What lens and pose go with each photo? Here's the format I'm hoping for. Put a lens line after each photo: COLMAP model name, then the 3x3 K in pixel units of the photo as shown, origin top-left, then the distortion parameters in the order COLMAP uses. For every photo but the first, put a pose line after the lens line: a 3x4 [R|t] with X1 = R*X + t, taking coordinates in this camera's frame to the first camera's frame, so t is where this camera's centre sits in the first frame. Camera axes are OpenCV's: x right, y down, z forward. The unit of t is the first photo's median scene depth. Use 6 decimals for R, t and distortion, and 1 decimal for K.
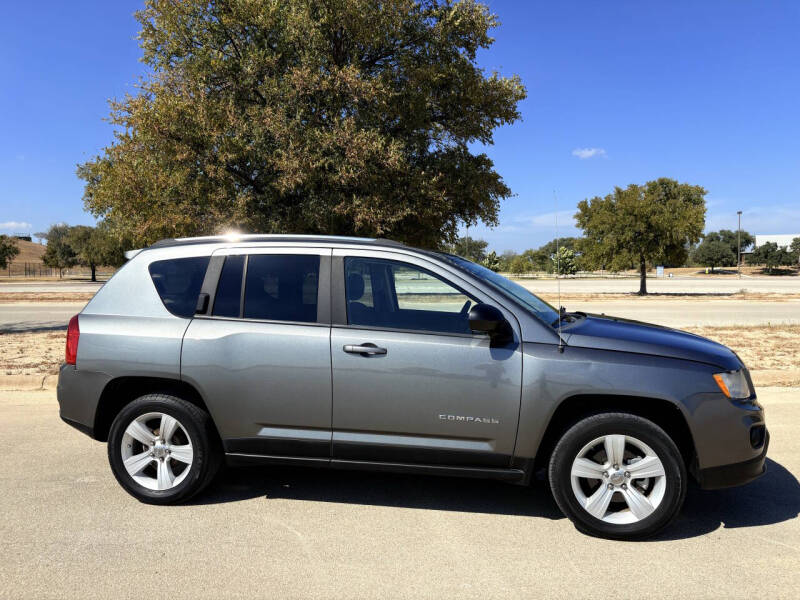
lens RADIAL K [[606.7, 0, 409.8], [0, 606.7, 289.9], [0, 0, 1]] dist [0.063269, -0.079276]
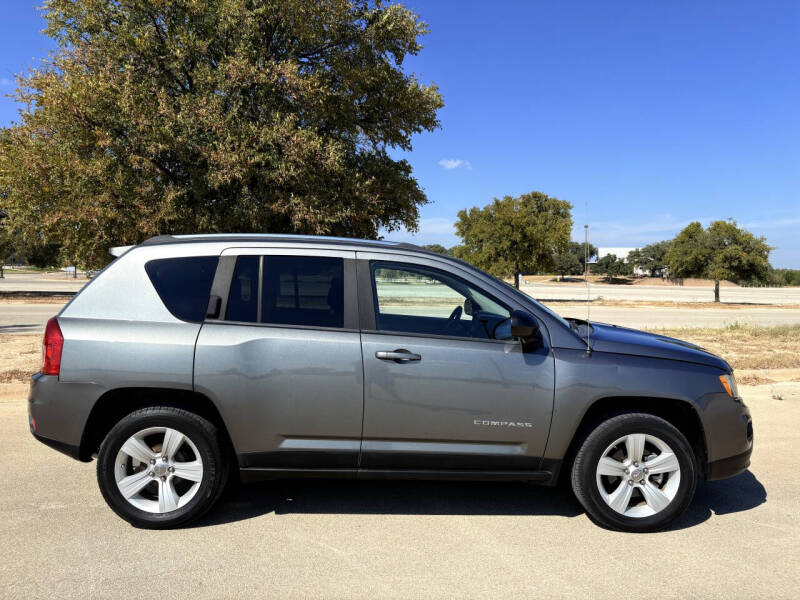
lens RADIAL K [[606.7, 0, 409.8], [0, 606.7, 289.9], [0, 0, 1]] dist [0.063269, -0.079276]
pose [[0.976249, 0.015657, 0.216086, -0.249174], [-0.014508, 0.999871, -0.006904, -0.001540], [-0.216166, 0.003605, 0.976350, 0.034719]]
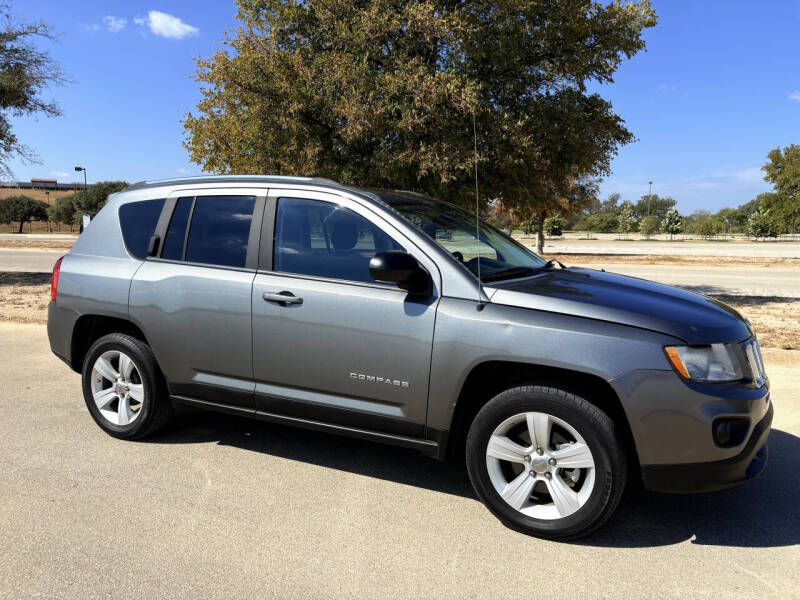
lens RADIAL K [[606.7, 0, 409.8], [0, 606.7, 289.9], [0, 0, 1]] dist [0.063269, -0.079276]
pose [[0.960317, 0.038340, -0.276264, 0.339516], [-0.020108, 0.997446, 0.068529, 0.017402], [0.278185, -0.060255, 0.958636, 0.154723]]
